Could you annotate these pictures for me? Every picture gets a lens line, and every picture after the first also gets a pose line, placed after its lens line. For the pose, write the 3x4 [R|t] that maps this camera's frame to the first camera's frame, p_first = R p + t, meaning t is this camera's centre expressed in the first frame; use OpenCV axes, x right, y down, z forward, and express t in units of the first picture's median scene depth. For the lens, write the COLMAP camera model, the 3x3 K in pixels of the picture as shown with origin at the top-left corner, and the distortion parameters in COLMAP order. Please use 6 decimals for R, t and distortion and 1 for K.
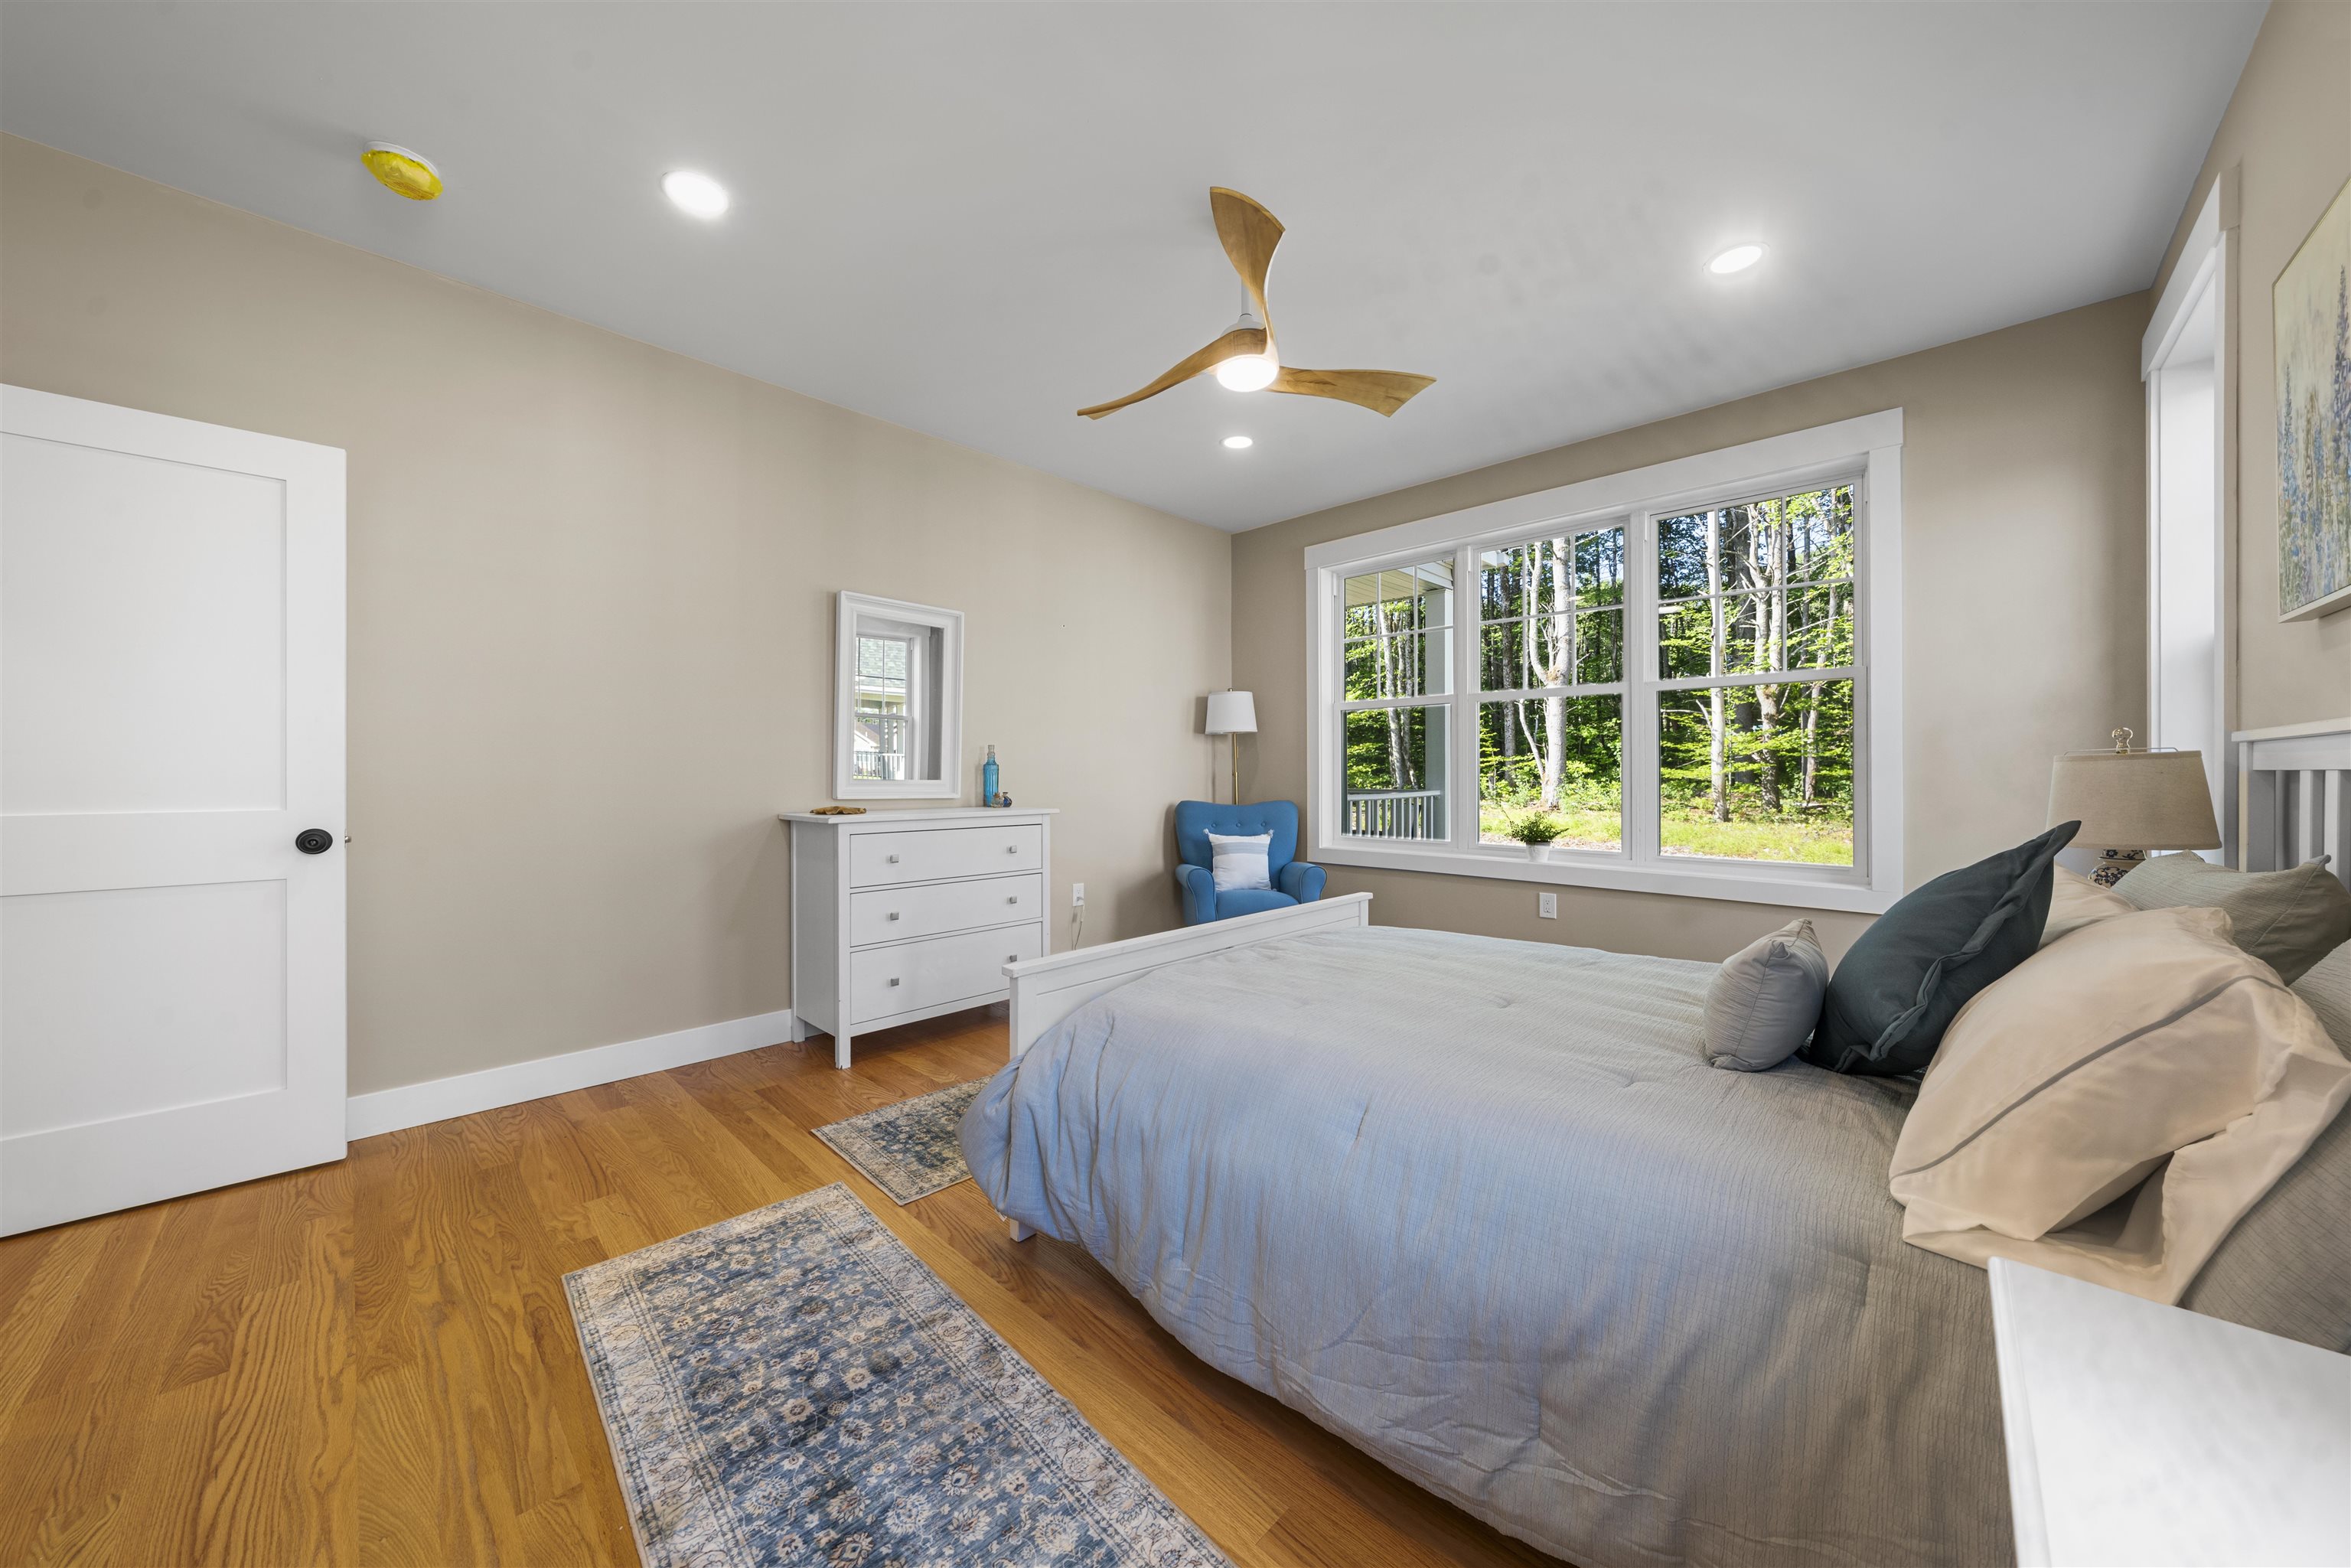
lens RADIAL K [[803.6, 0, 1168.5], [0, 803.6, 773.5], [0, 0, 1]] dist [-0.003100, -0.000191]
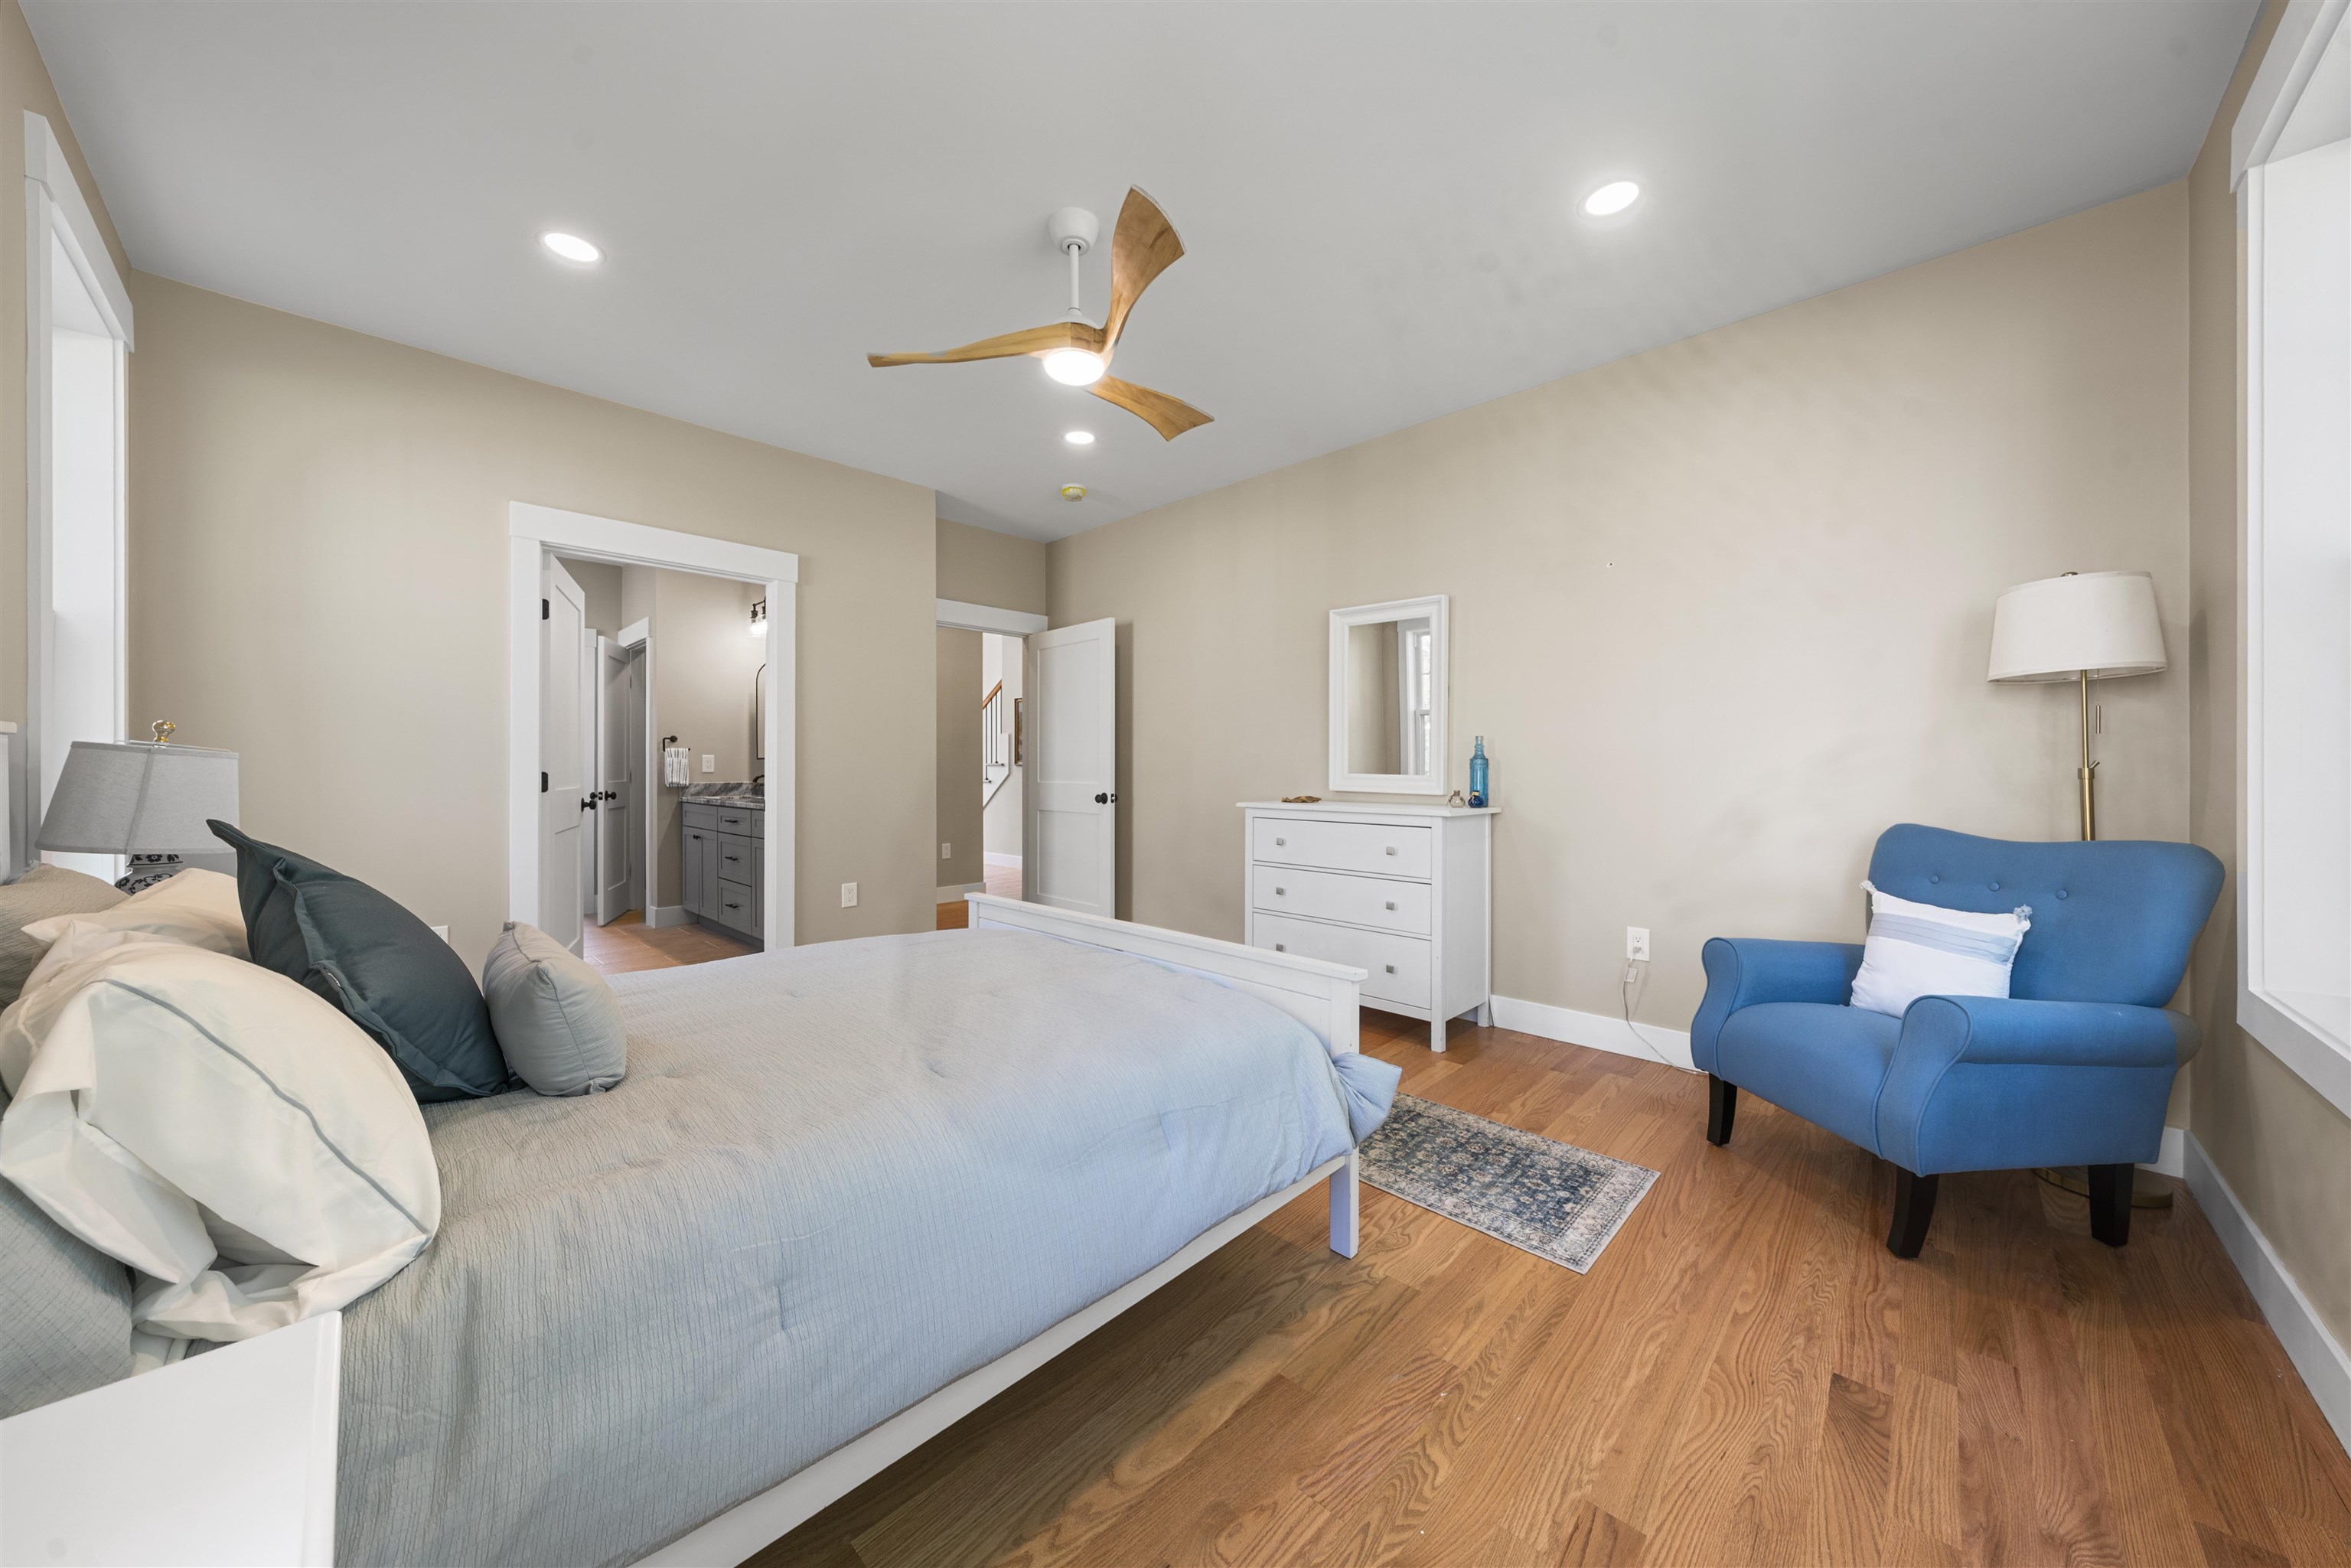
lens RADIAL K [[803.6, 0, 1168.7], [0, 803.6, 774.9], [0, 0, 1]] dist [-0.003100, -0.000191]
pose [[0.001705, 0.002616, -0.999995, 0.650271], [-0.005630, 0.999981, 0.002606, 0.007121], [0.999983, 0.005626, 0.001720, 0.675394]]
